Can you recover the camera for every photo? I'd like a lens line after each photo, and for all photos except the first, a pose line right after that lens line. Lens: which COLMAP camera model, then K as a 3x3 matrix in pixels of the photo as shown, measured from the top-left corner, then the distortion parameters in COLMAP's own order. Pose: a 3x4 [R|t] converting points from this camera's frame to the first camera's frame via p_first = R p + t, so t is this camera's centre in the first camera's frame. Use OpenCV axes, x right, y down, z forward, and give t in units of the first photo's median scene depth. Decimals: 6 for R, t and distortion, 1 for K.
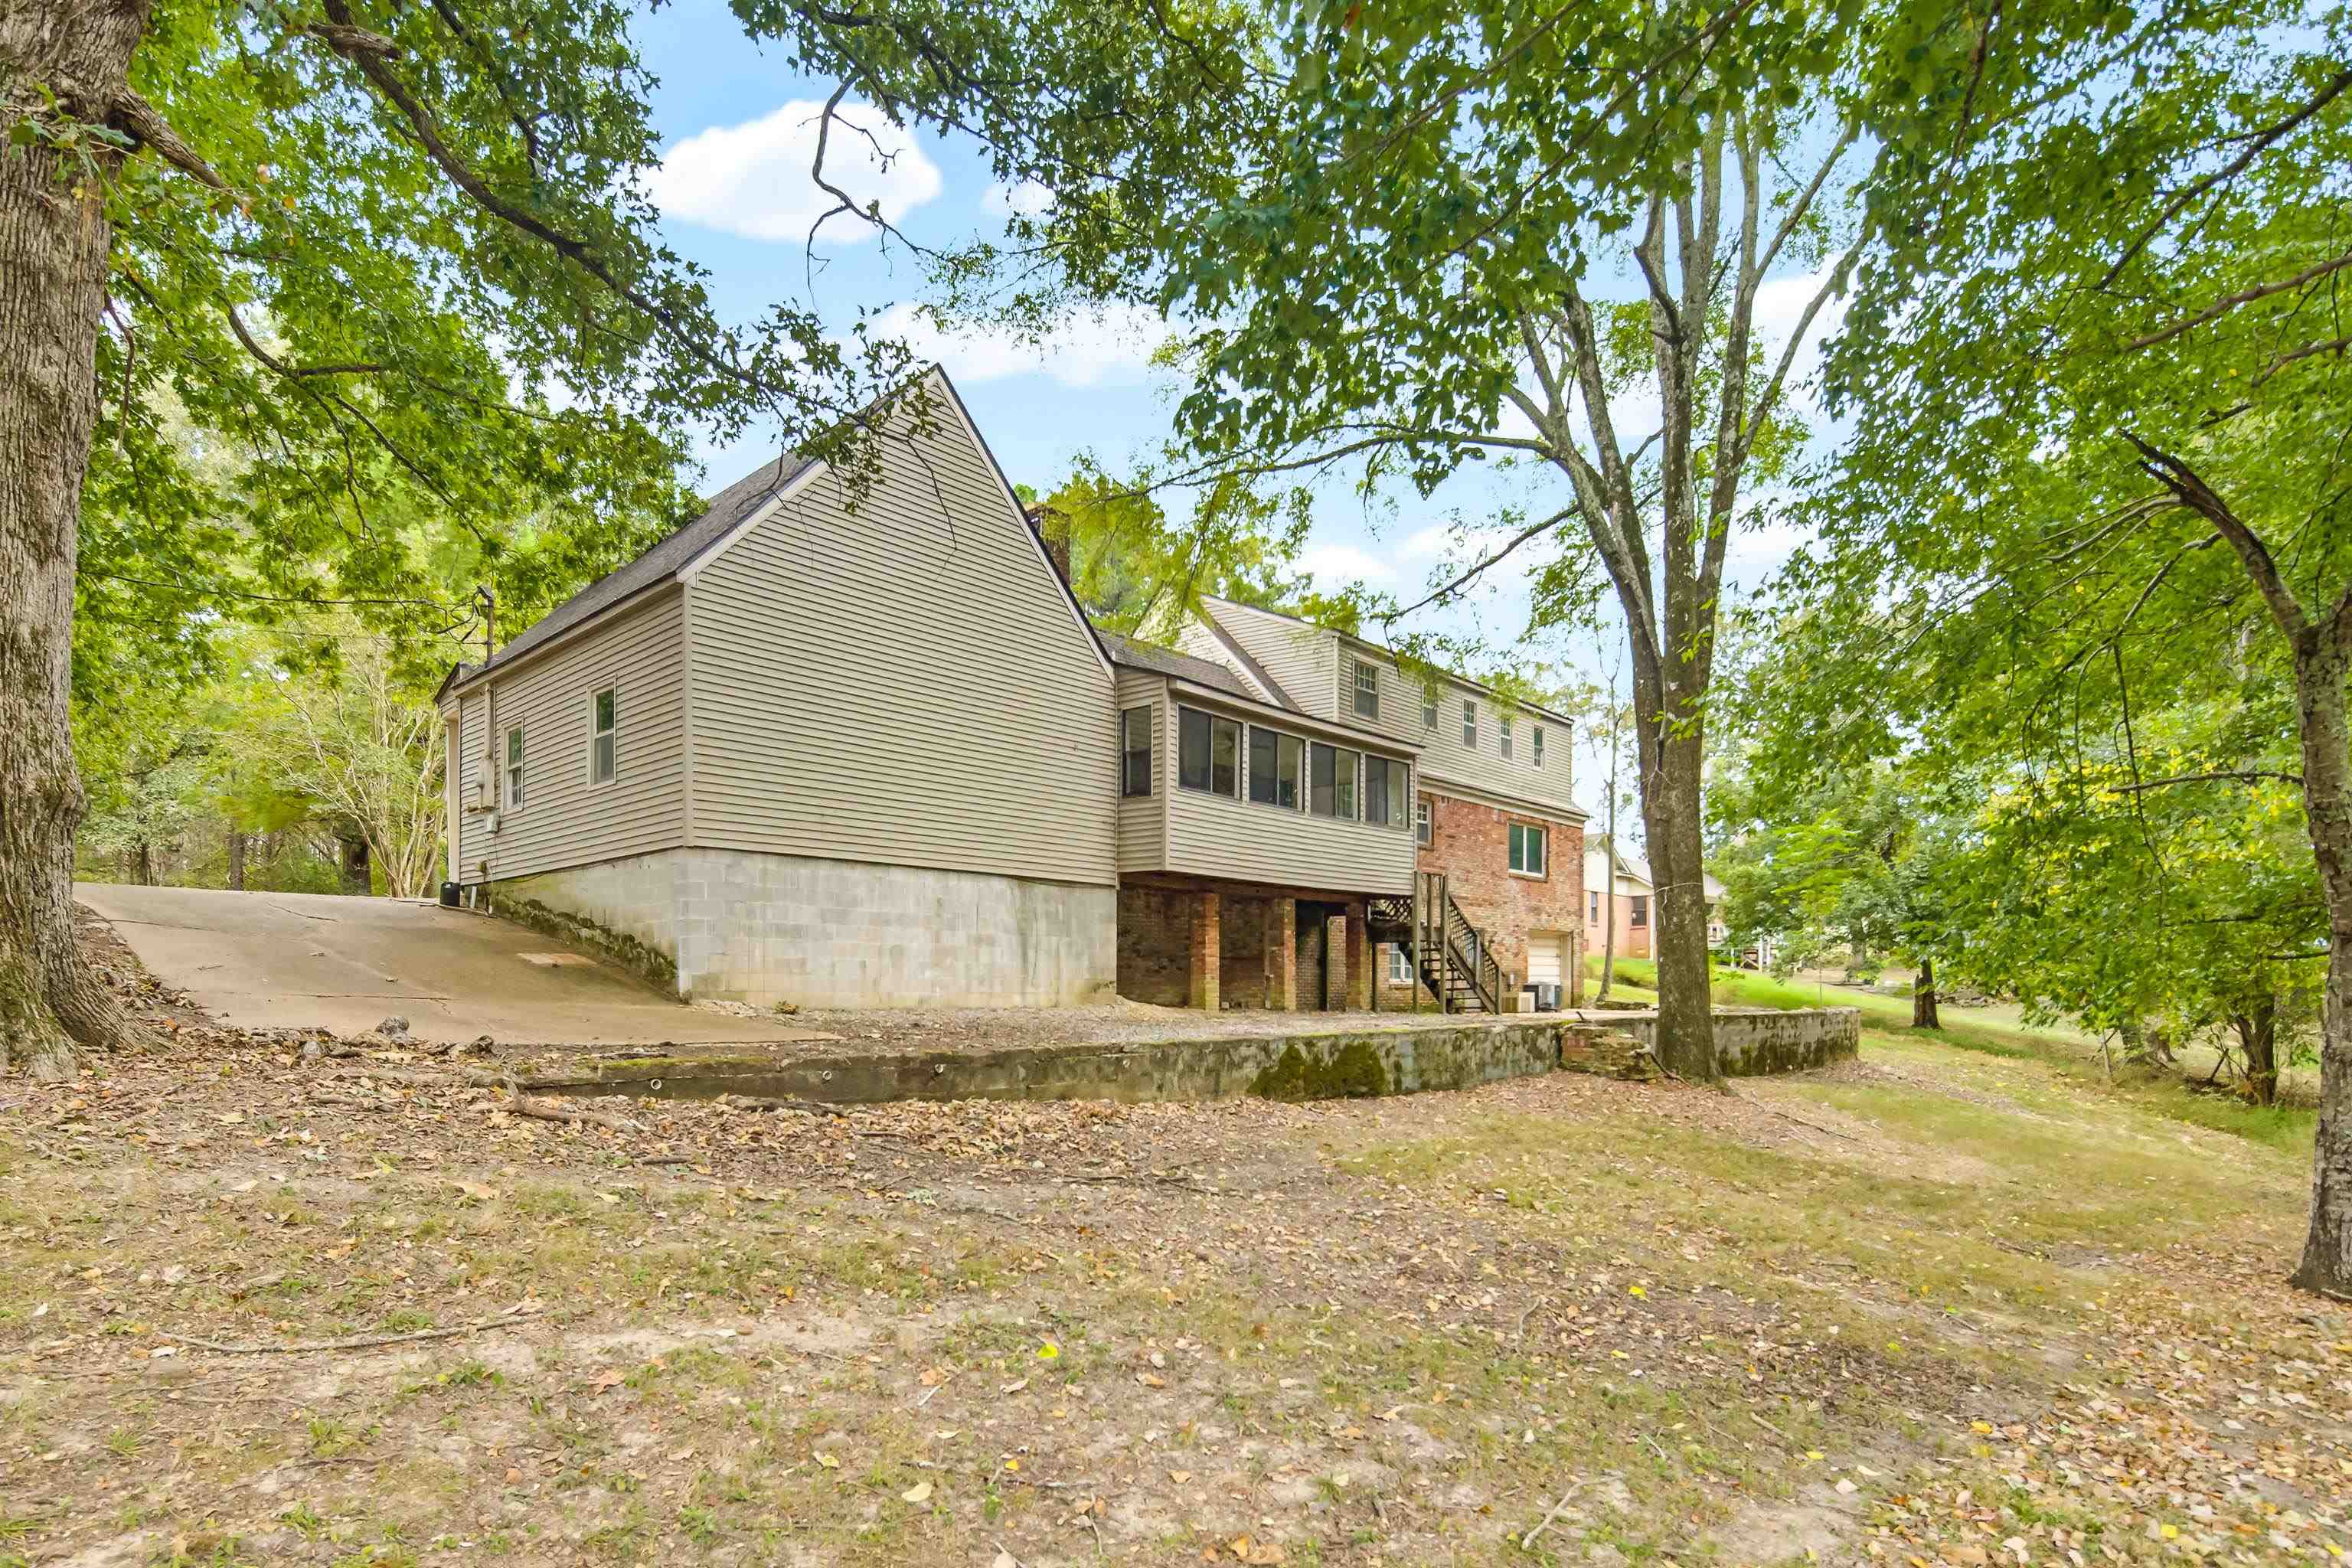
lens RADIAL K [[1148.8, 0, 1175.8], [0, 1148.8, 741.9], [0, 0, 1]] dist [-0.000054, -0.000056]
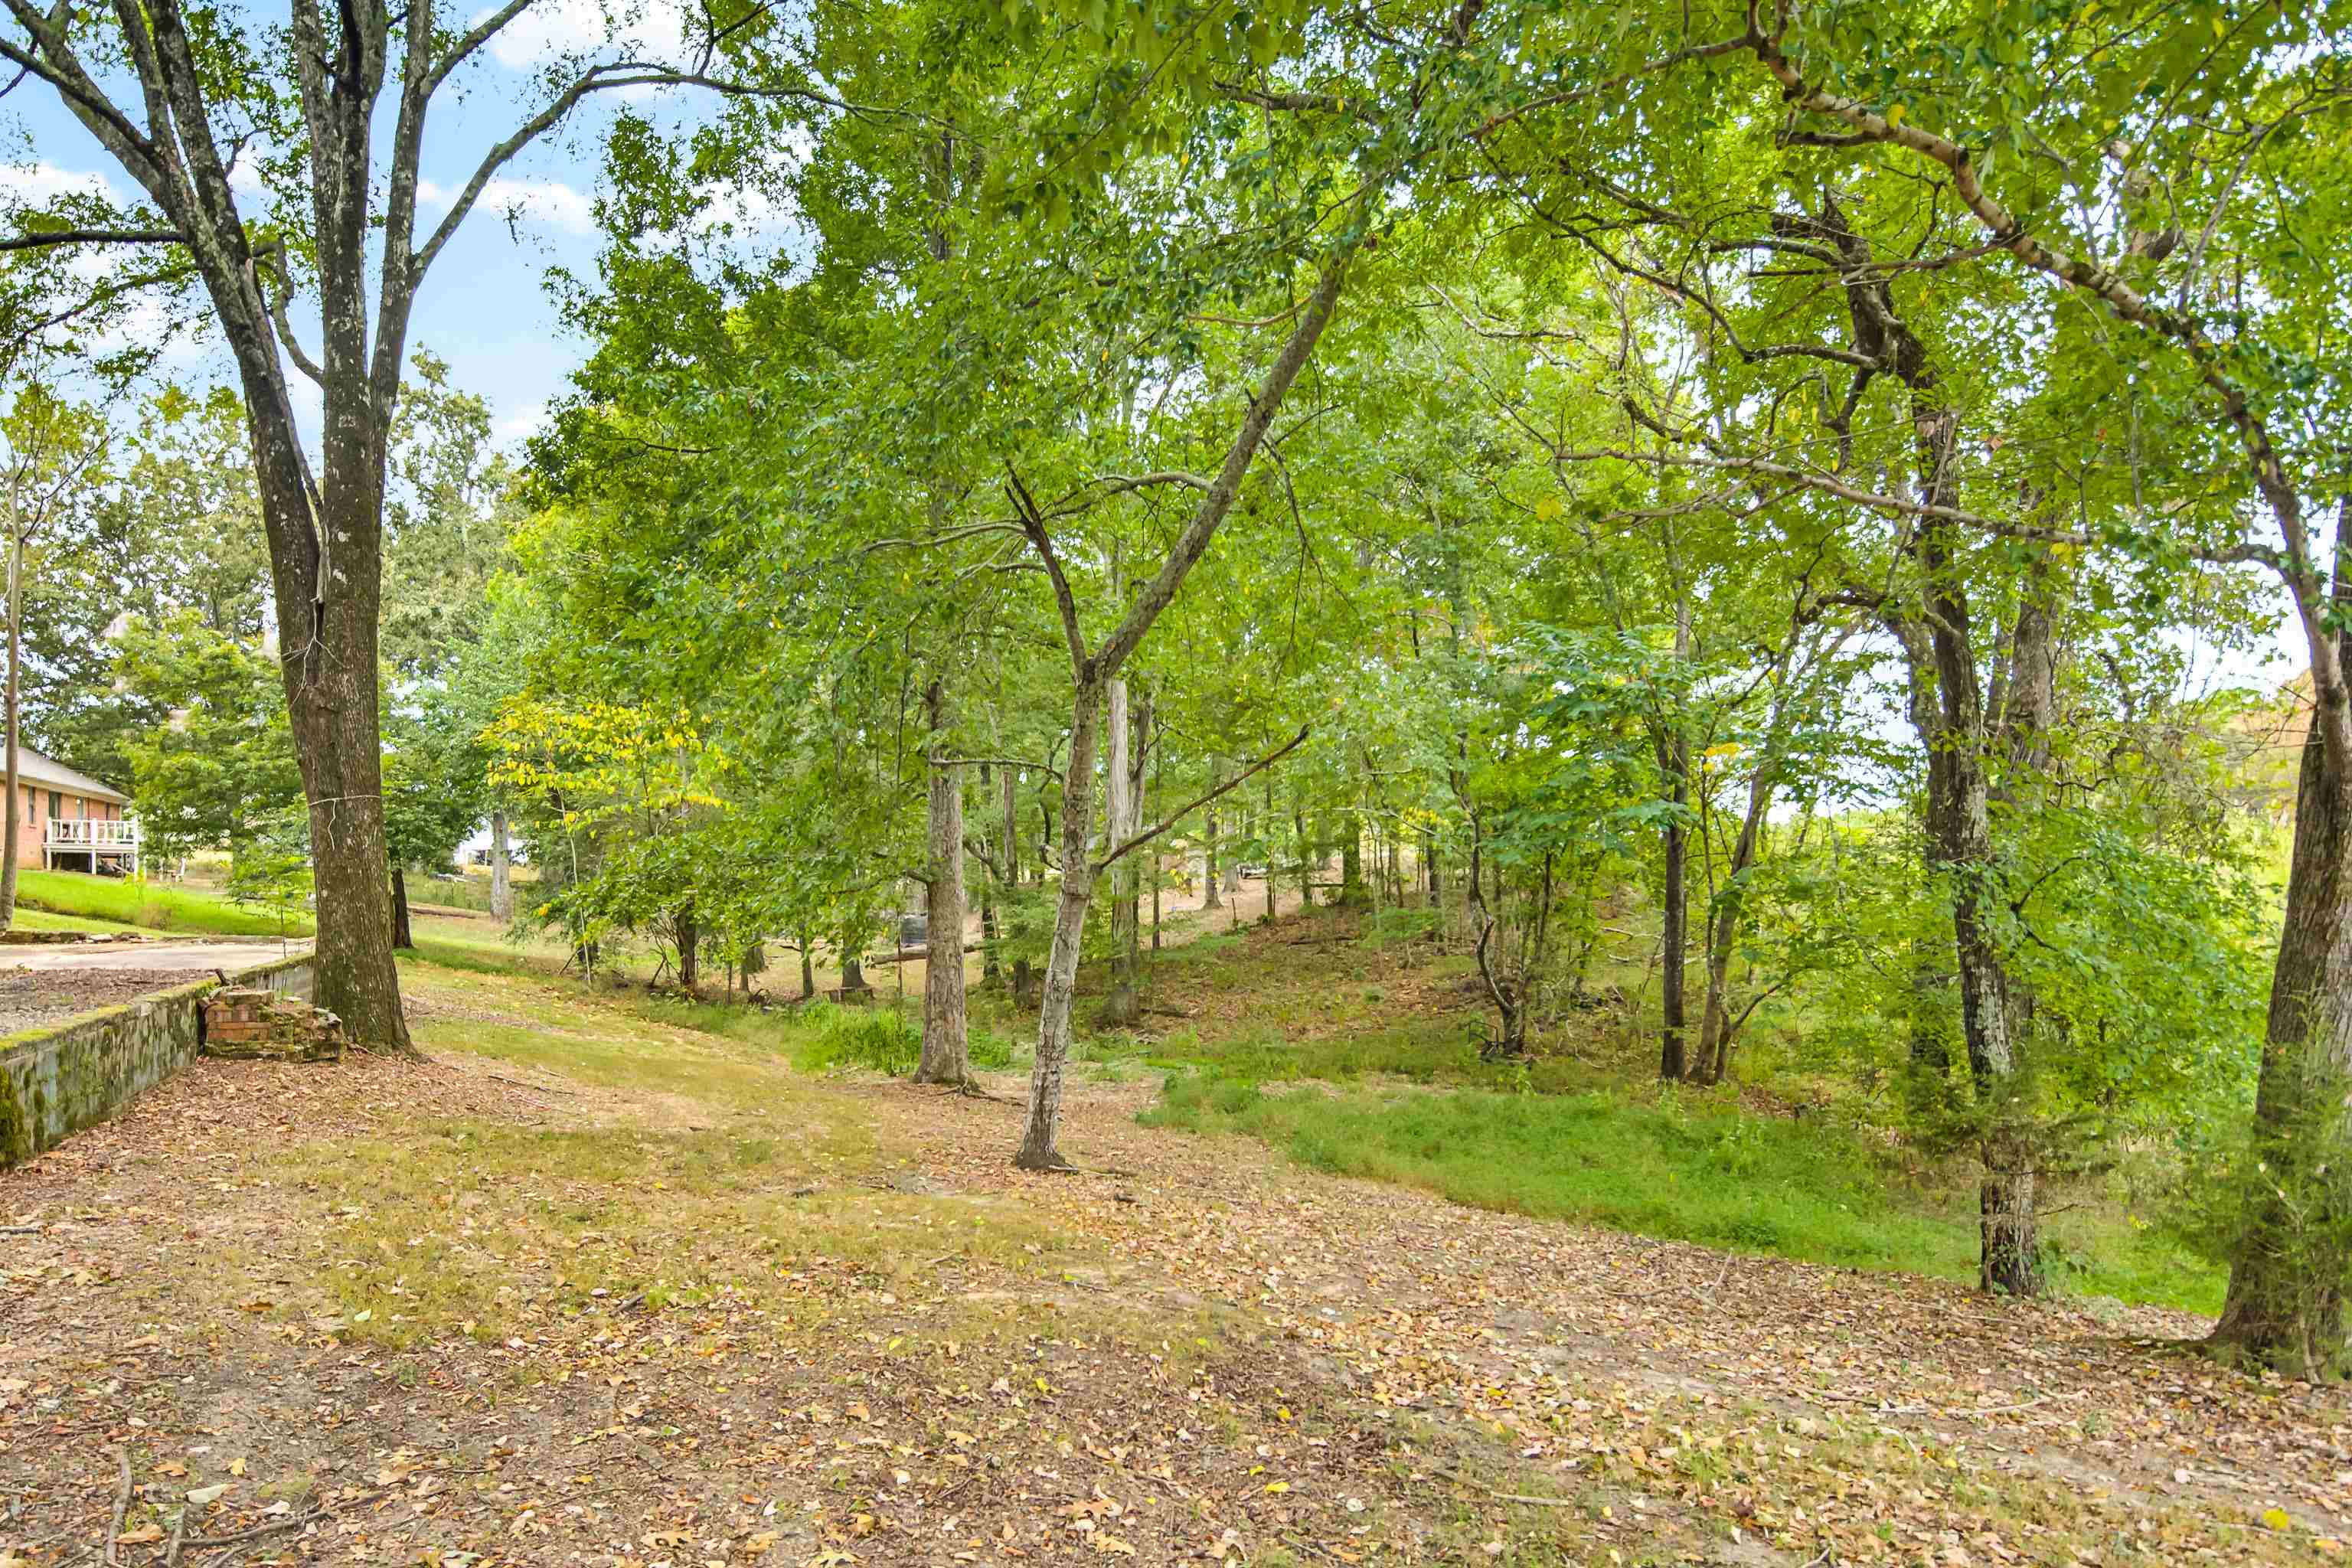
lens RADIAL K [[1191.5, 0, 1176.0], [0, 1191.5, 784.0], [0, 0, 1]] dist [-0.001315, -0.000555]
pose [[0.383199, 0.084716, 0.919773, -0.104142], [-0.187220, 0.982239, -0.012469, 0.028357], [-0.904493, -0.167422, 0.392253, 0.233133]]
